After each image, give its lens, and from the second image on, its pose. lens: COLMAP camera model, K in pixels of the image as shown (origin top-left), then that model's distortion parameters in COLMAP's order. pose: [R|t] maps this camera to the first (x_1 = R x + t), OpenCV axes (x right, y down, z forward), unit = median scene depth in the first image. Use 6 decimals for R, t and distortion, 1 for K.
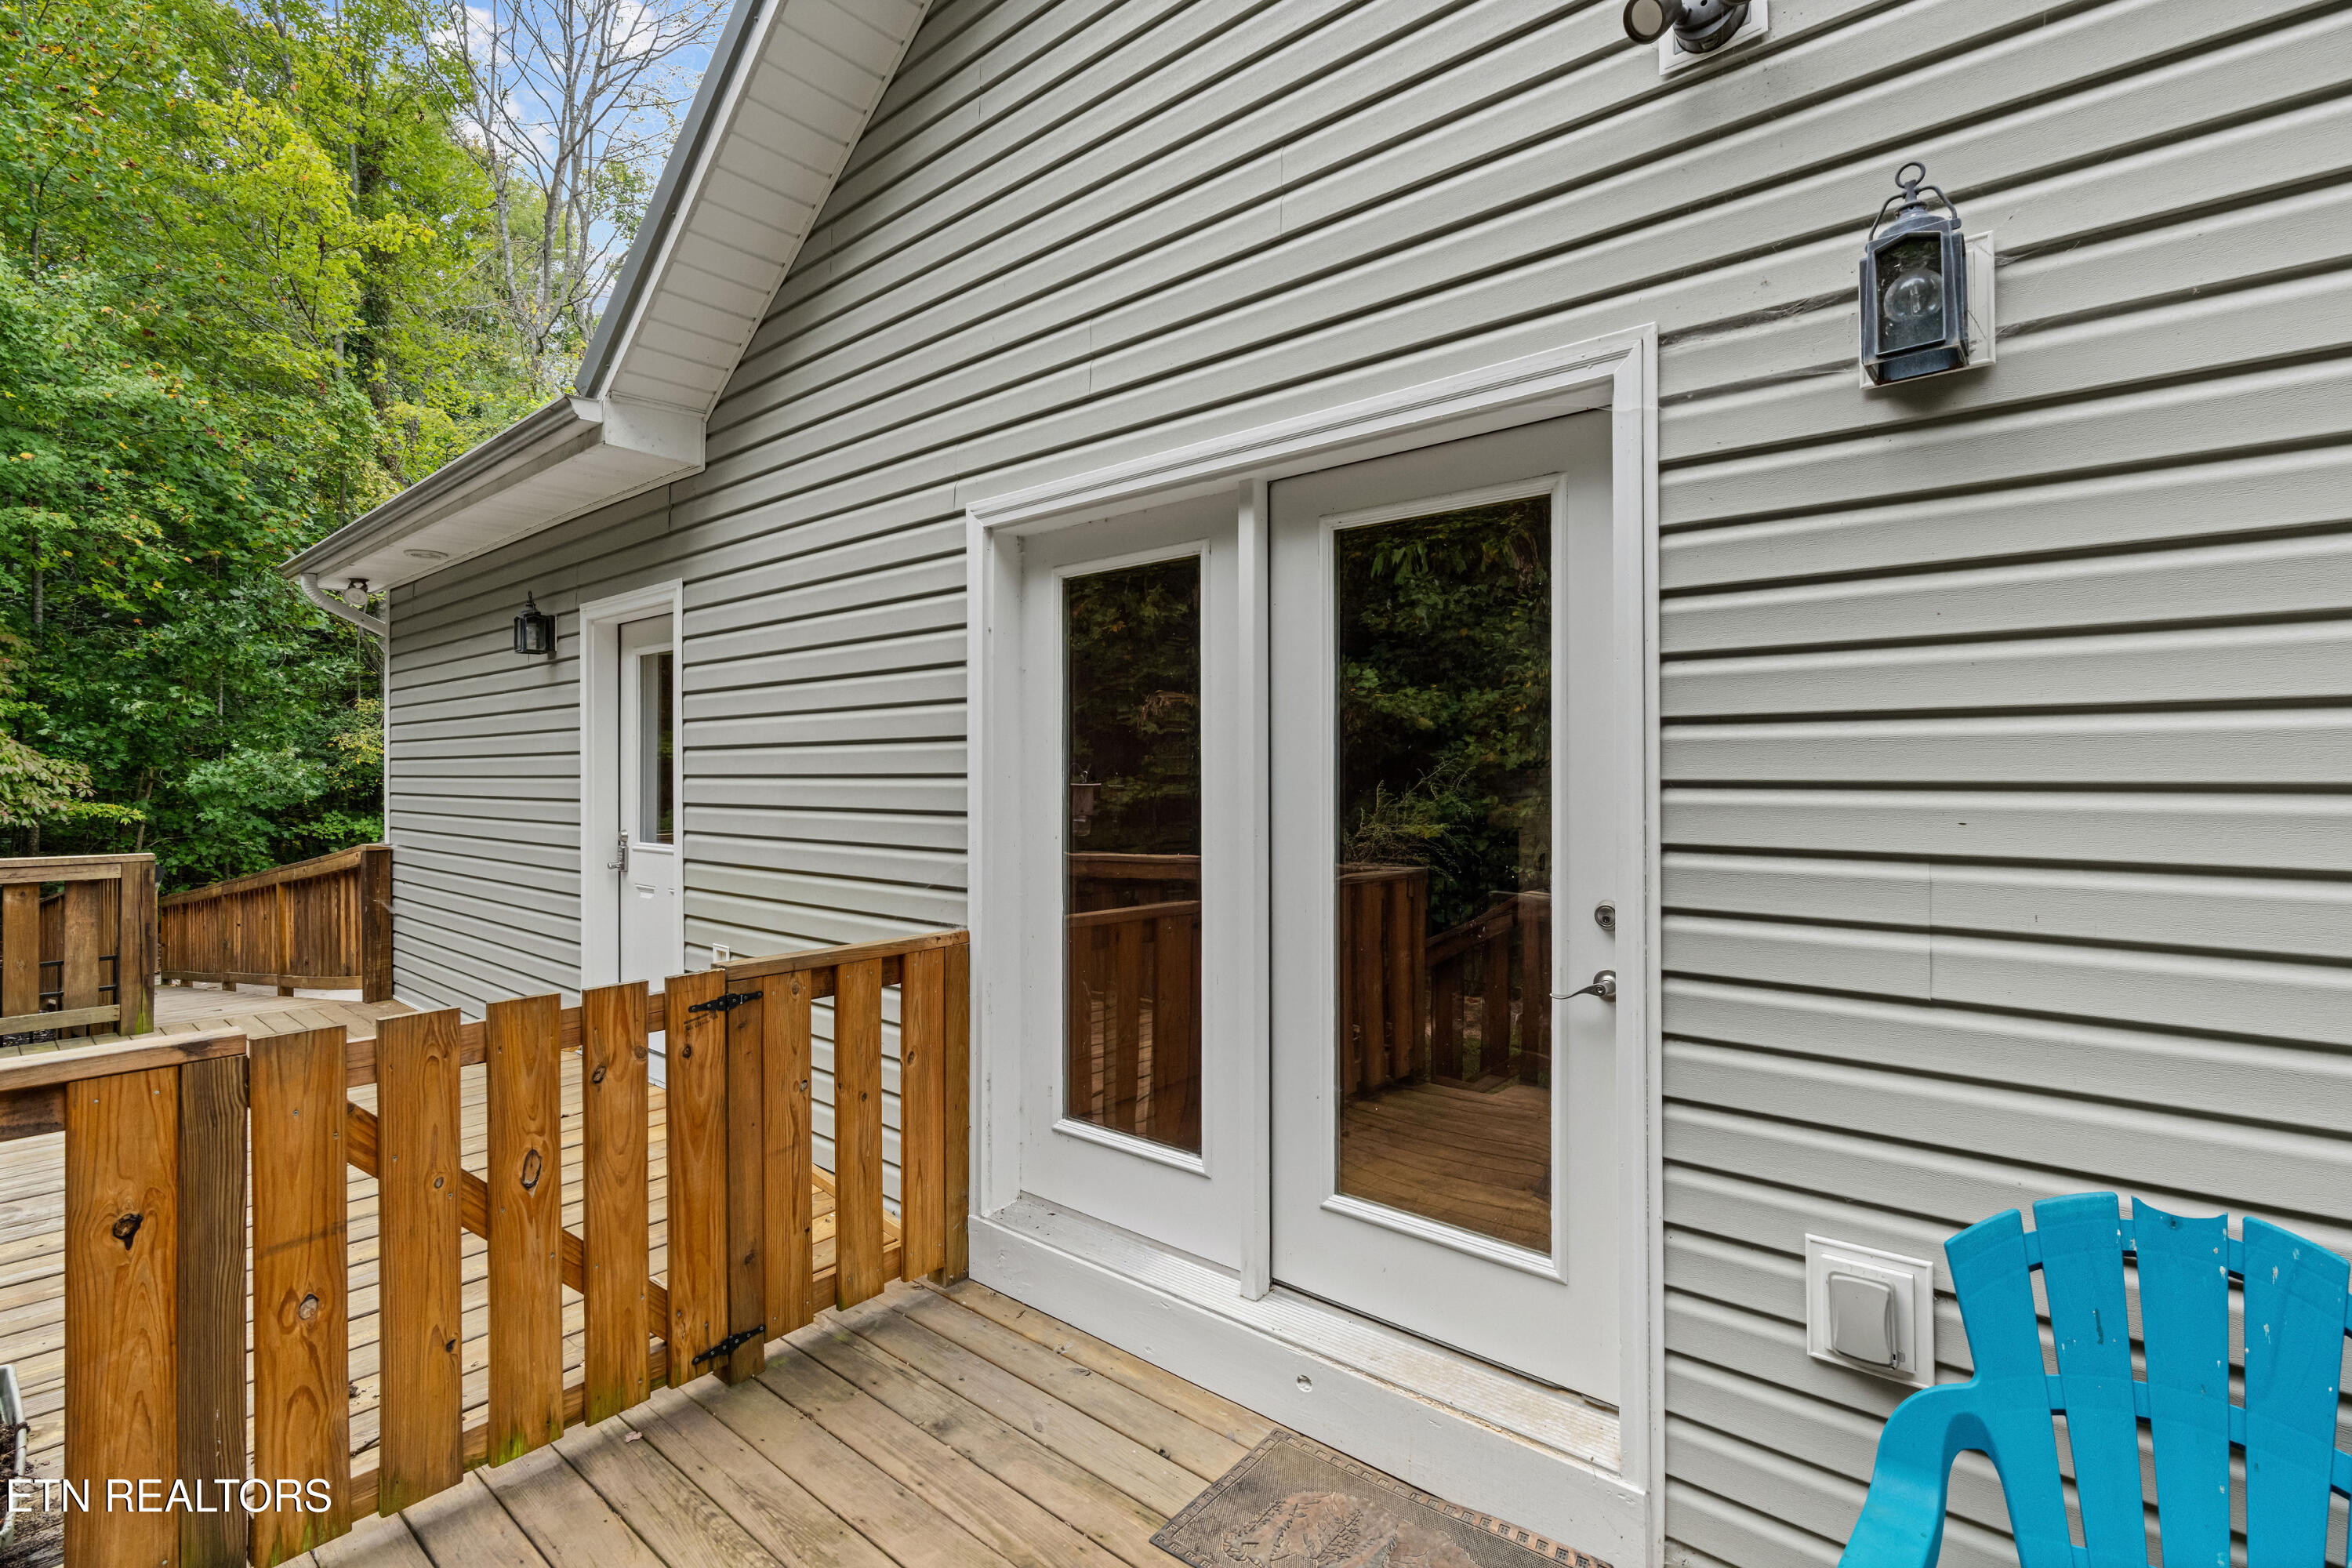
lens RADIAL K [[1062.3, 0, 1167.2], [0, 1062.3, 759.5], [0, 0, 1]] dist [-0.000010, 0.000553]
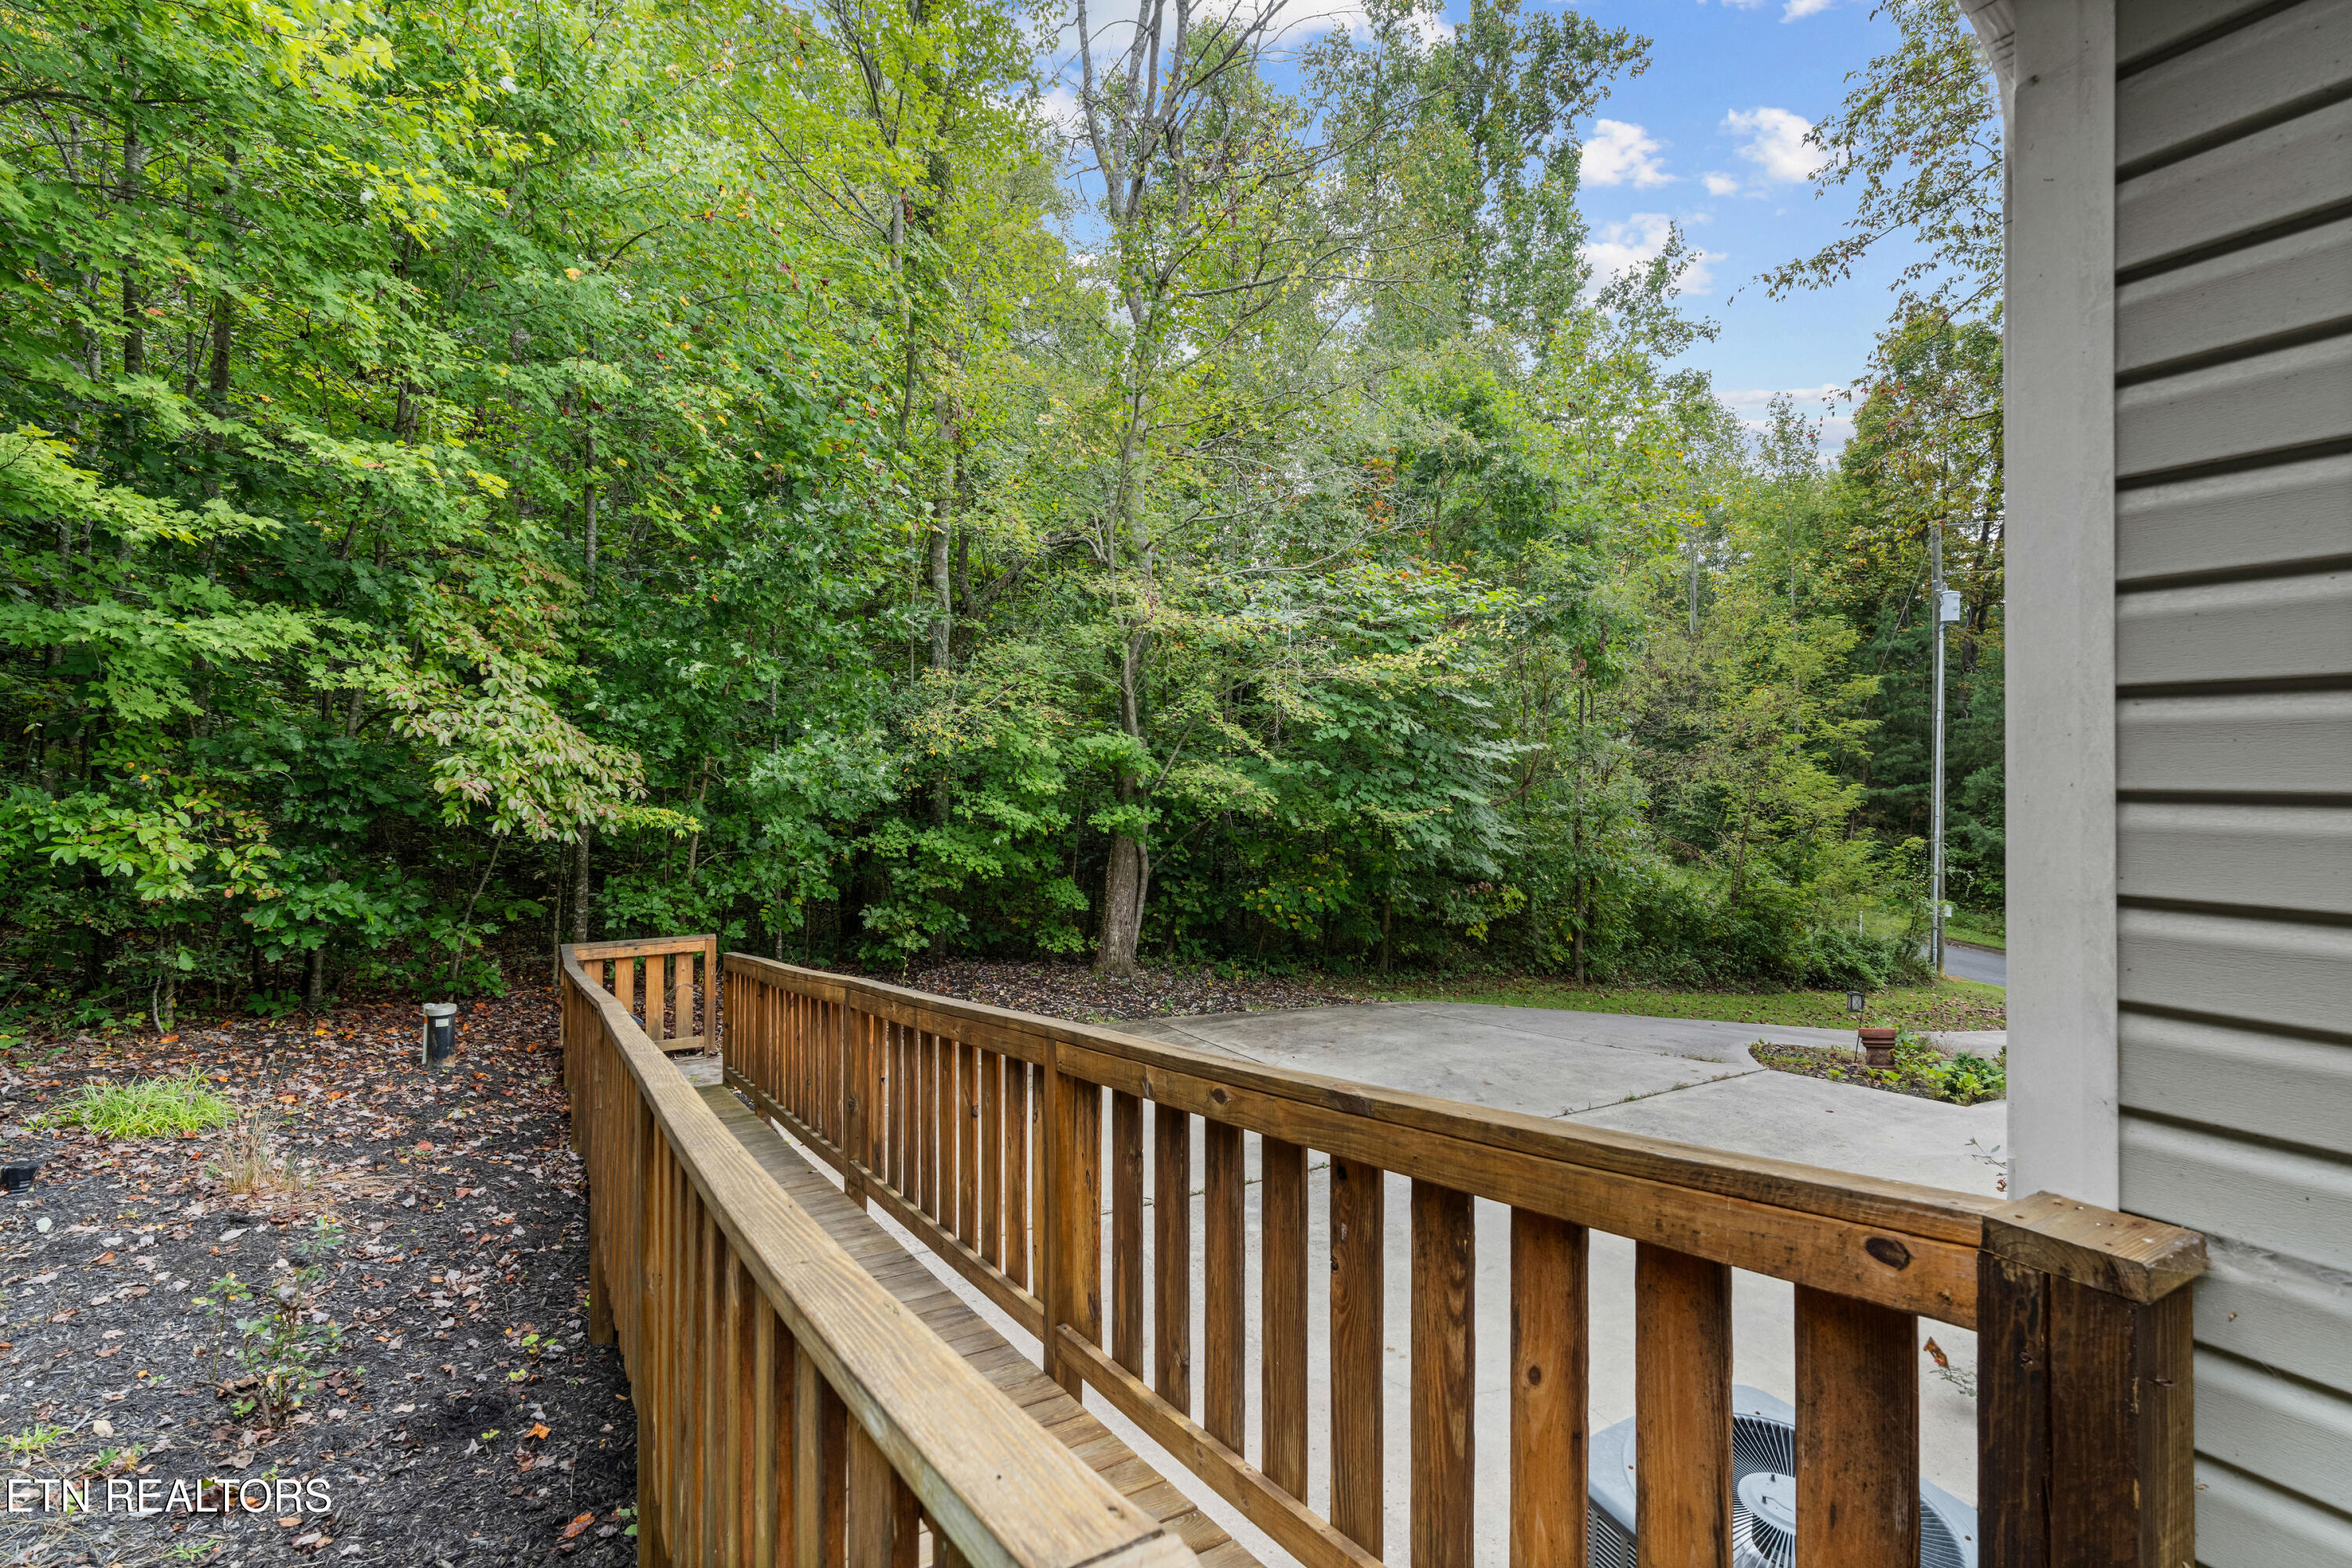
lens RADIAL K [[1094.3, 0, 1171.6], [0, 1094.3, 752.4], [0, 0, 1]] dist [-0.008583, 0.000709]
pose [[0.943207, 0.006557, -0.332141, -0.441360], [-0.008557, 0.999953, -0.004561, 0.004670], [0.332096, 0.007144, 0.943219, 0.432817]]
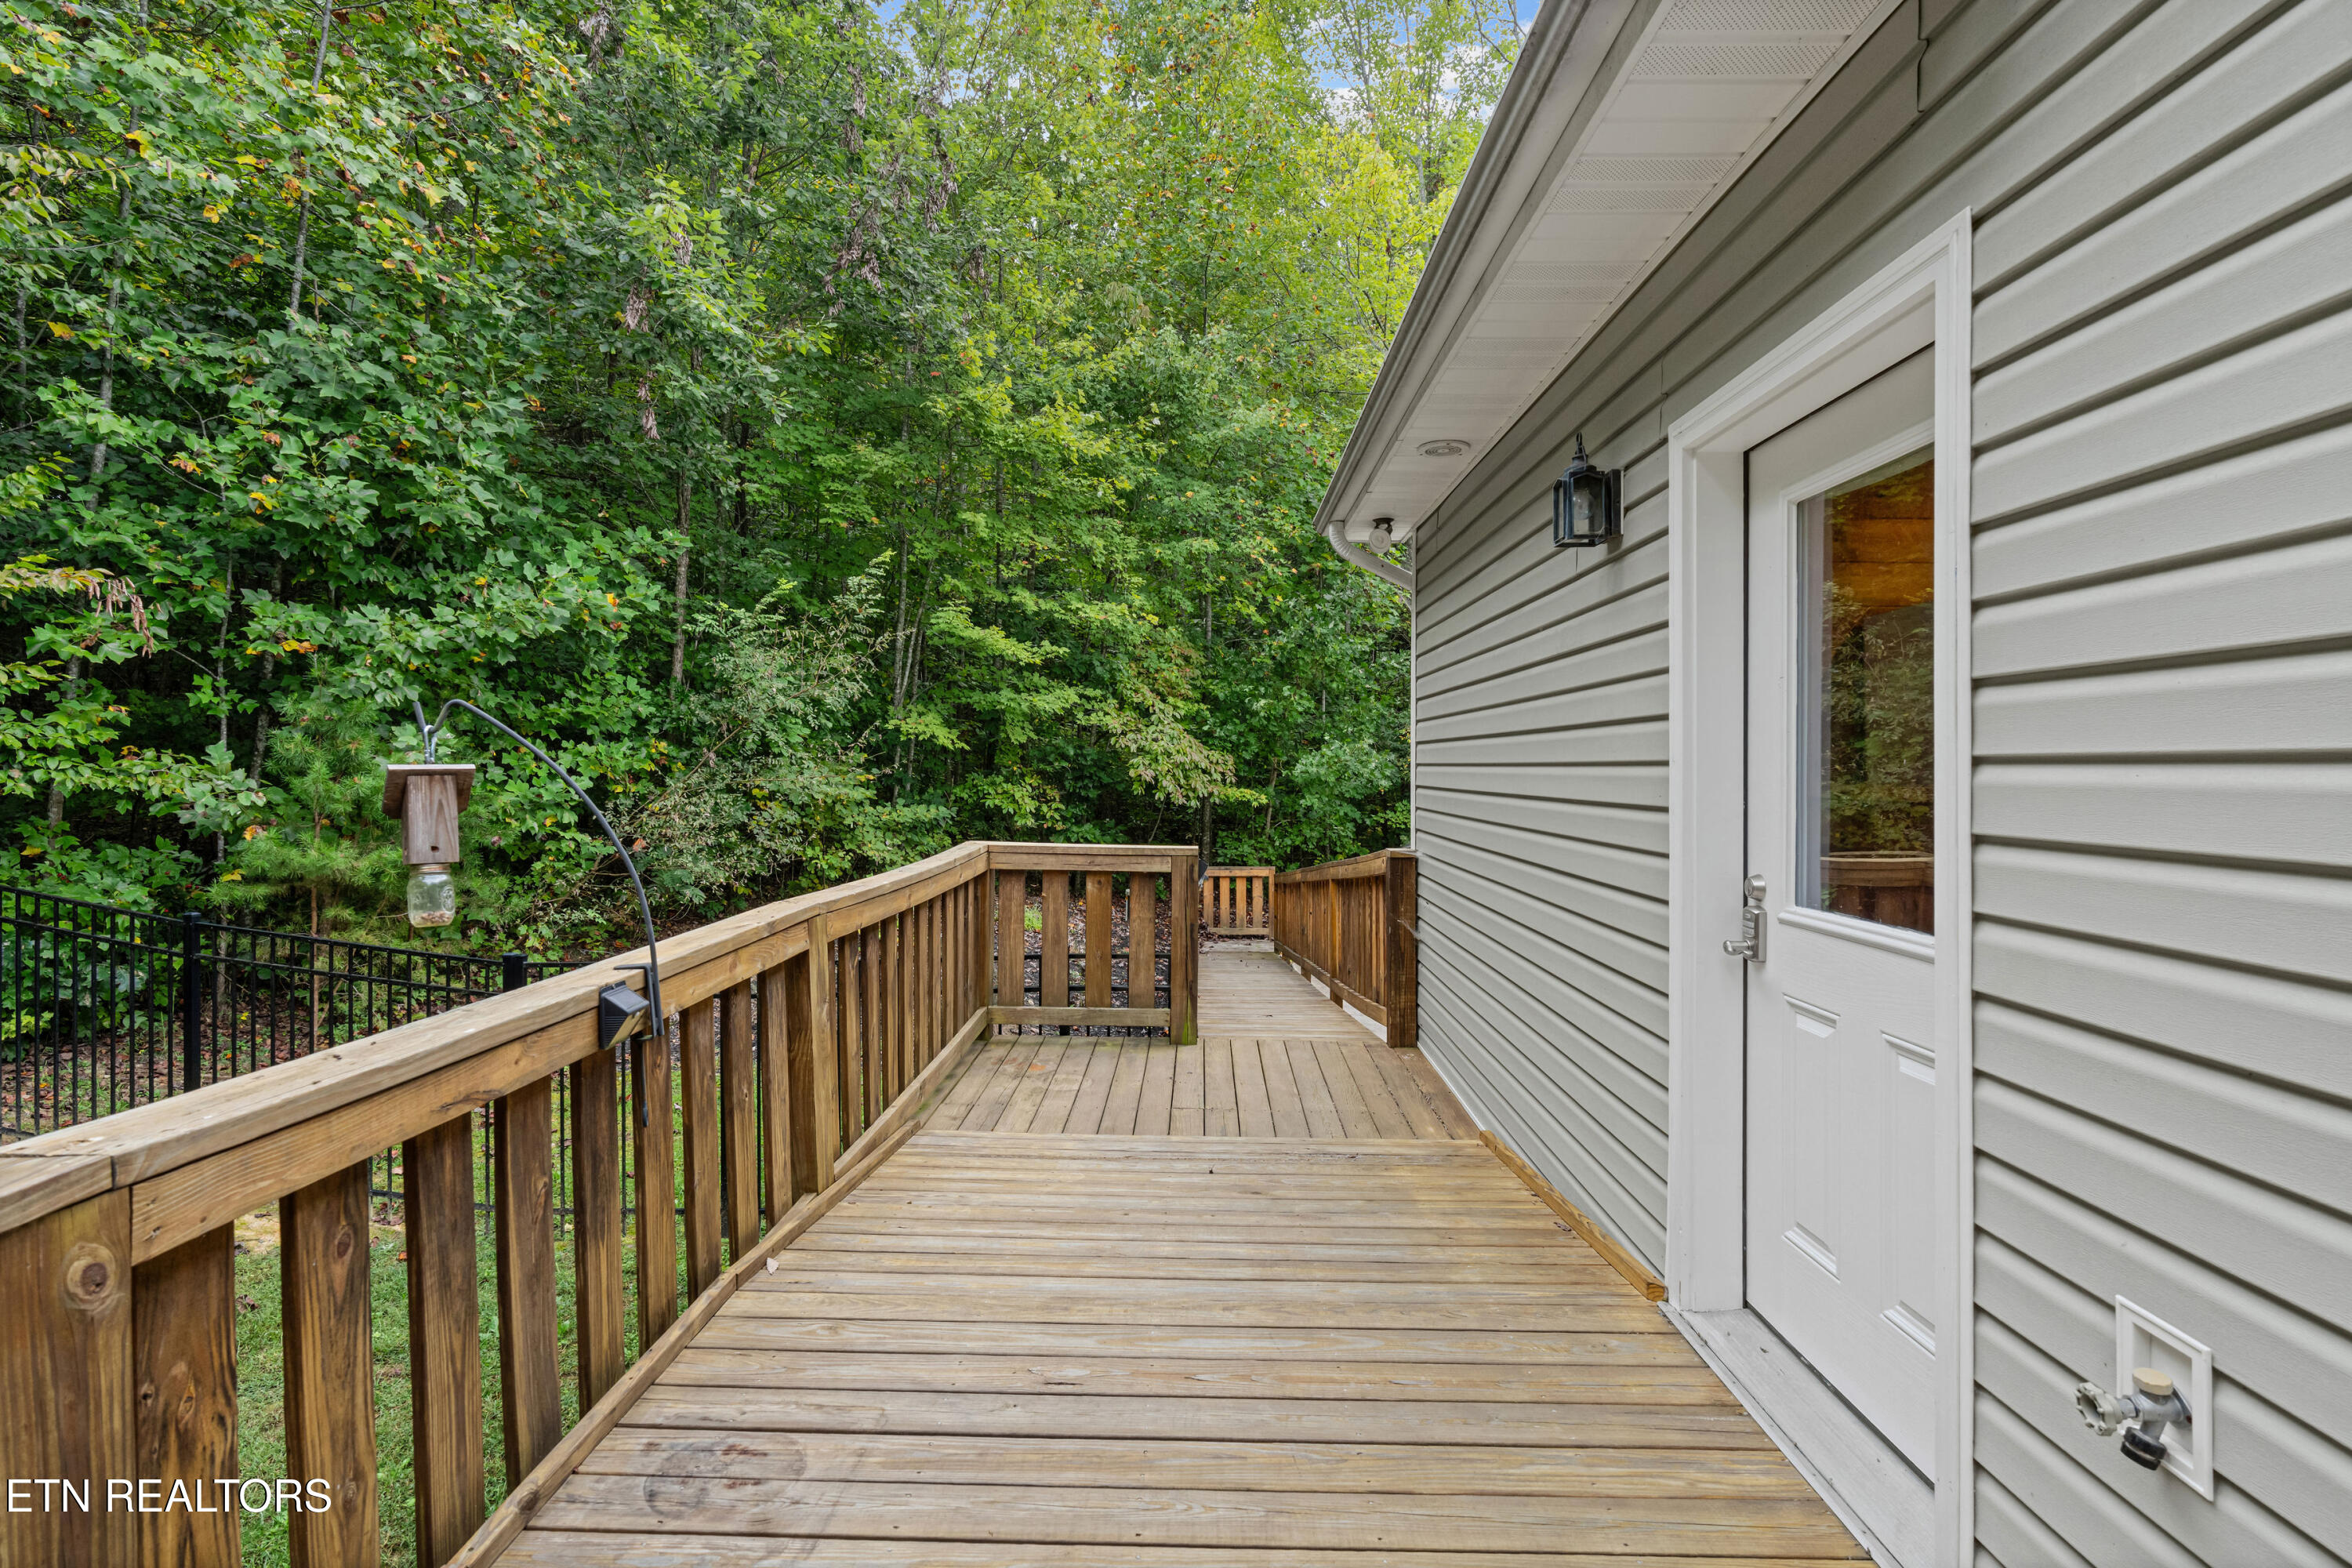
lens RADIAL K [[1094.3, 0, 1178.8], [0, 1094.3, 759.6], [0, 0, 1]] dist [-0.008583, 0.000709]
pose [[0.631508, 0.003580, -0.775361, -0.115146], [-0.000921, 0.999992, 0.003867, 0.004814], [0.775369, -0.001728, 0.631507, 0.190170]]
